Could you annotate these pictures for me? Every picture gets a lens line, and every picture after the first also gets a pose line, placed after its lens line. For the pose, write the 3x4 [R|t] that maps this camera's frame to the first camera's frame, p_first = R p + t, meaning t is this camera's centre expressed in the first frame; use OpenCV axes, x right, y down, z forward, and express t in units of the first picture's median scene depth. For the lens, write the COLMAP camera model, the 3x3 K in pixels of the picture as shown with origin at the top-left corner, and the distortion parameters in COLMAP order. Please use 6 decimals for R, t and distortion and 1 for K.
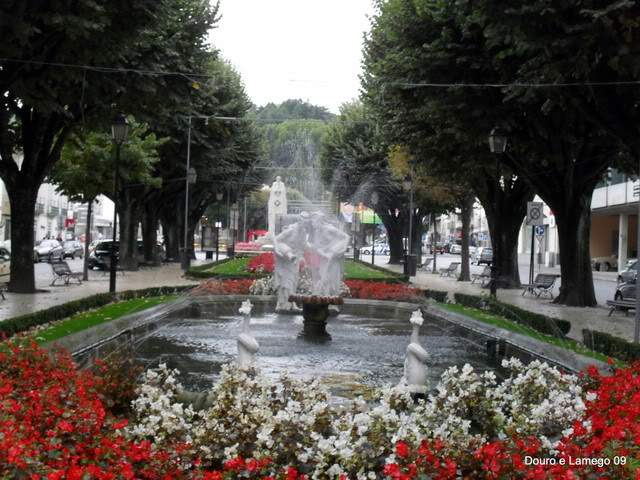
lens RADIAL K [[914.0, 0, 320.1], [0, 914.0, 239.8], [0, 0, 1]] dist [-0.019389, 0.000000]
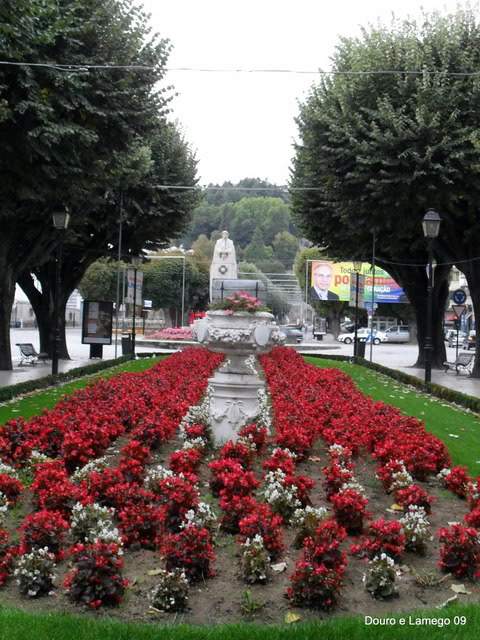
lens RADIAL K [[914.0, 0, 240.0], [0, 914.0, 320.2], [0, 0, 1]] dist [-0.019389, 0.000000]
pose [[0.999129, 0.000861, -0.041718, -0.006174], [-0.001072, 0.999987, -0.005014, 0.000816], [0.041713, 0.005055, 0.999117, 0.352006]]
